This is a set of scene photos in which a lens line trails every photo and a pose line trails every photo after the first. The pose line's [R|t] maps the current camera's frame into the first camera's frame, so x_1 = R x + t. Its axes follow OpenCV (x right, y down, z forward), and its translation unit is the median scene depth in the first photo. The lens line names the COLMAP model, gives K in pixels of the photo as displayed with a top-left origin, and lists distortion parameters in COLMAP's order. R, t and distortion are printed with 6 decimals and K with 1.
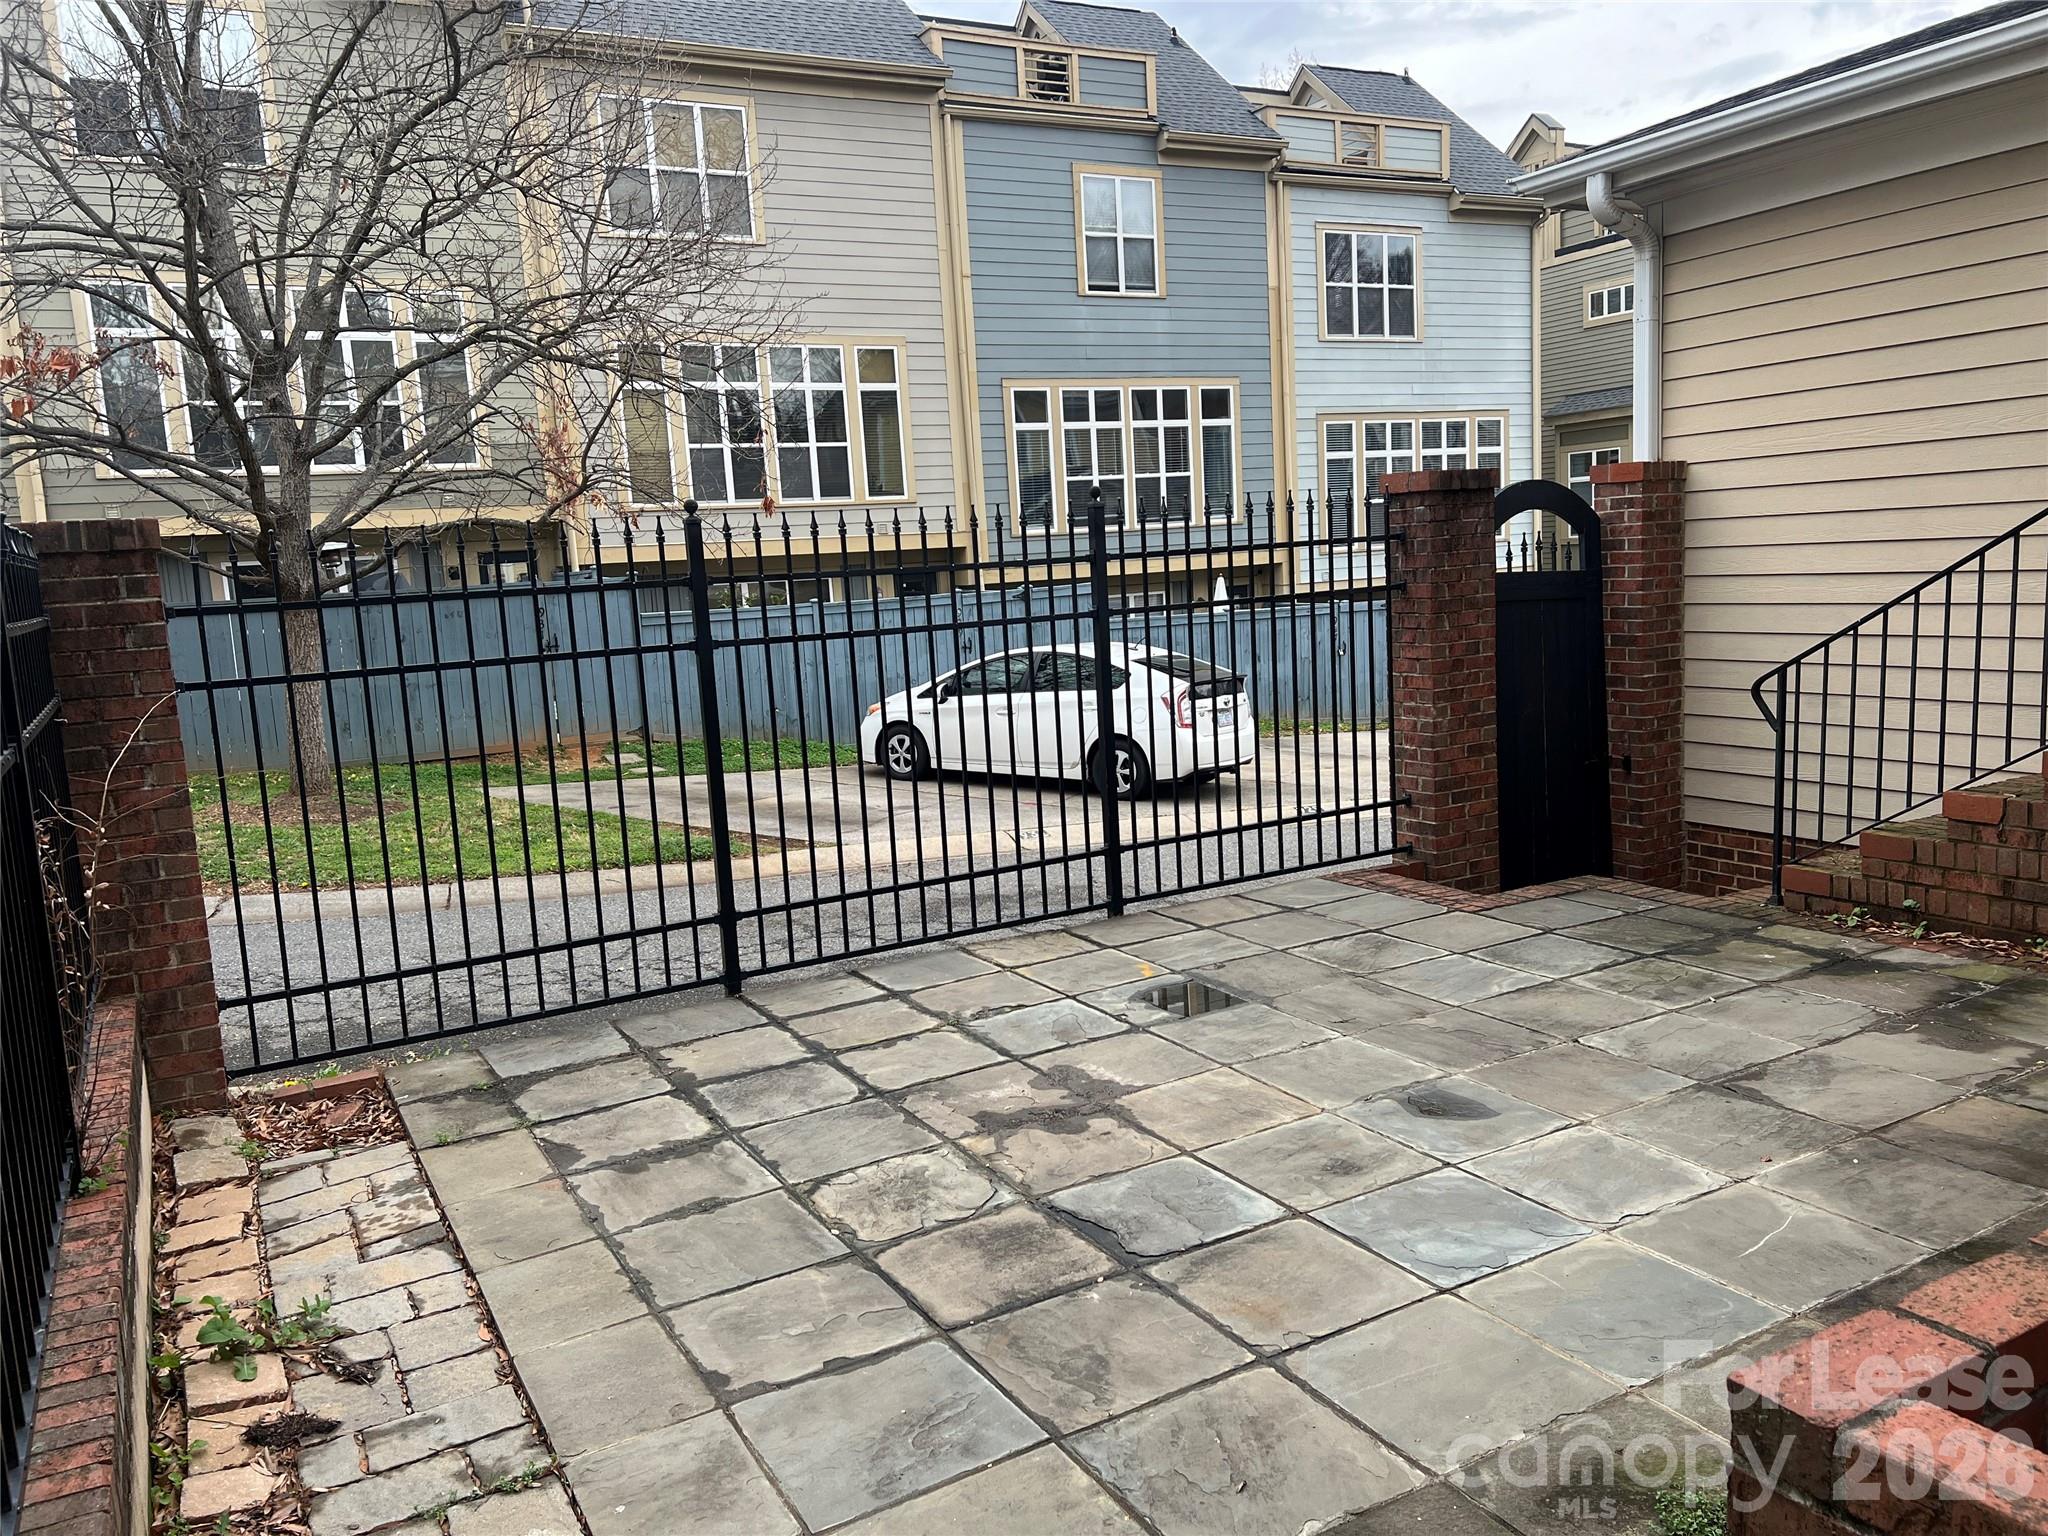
lens RADIAL K [[1536.5, 0, 1029.8], [0, 1536.5, 776.9], [0, 0, 1]] dist [0.039808, -0.037803]
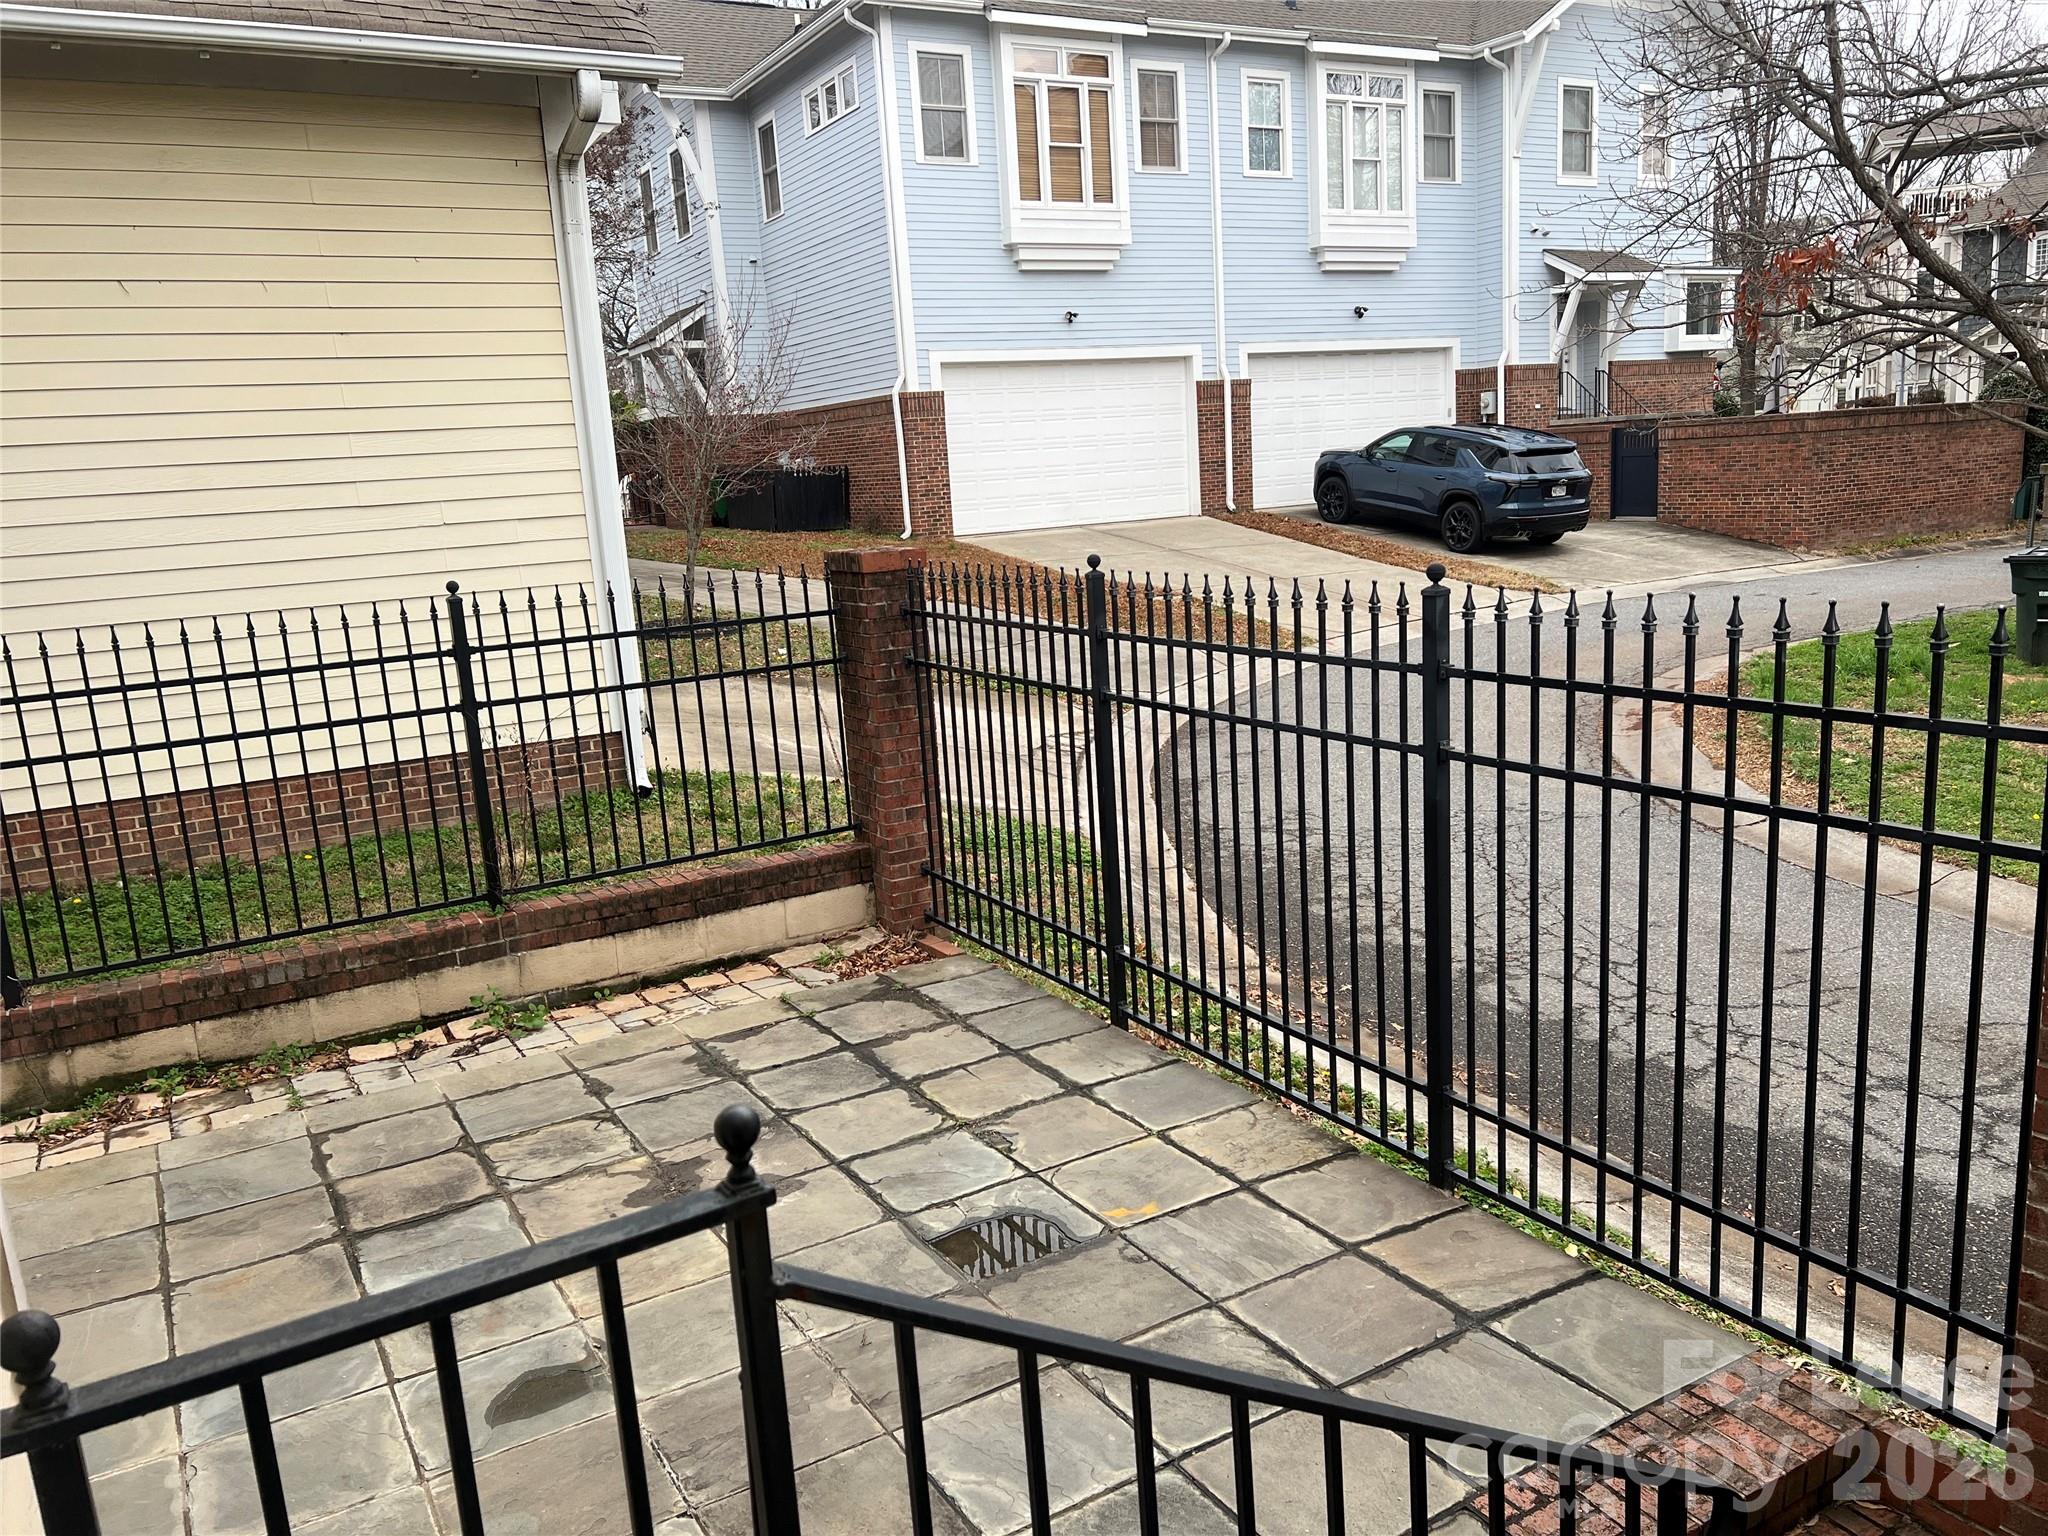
lens RADIAL K [[1536.5, 0, 1029.8], [0, 1536.5, 776.9], [0, 0, 1]] dist [0.039808, -0.037803]
pose [[0.014635, 0.256511, -0.966431, 0.854268], [-0.074277, 0.964143, 0.254778, -0.311196], [0.997130, 0.068055, 0.033163, 1.003833]]
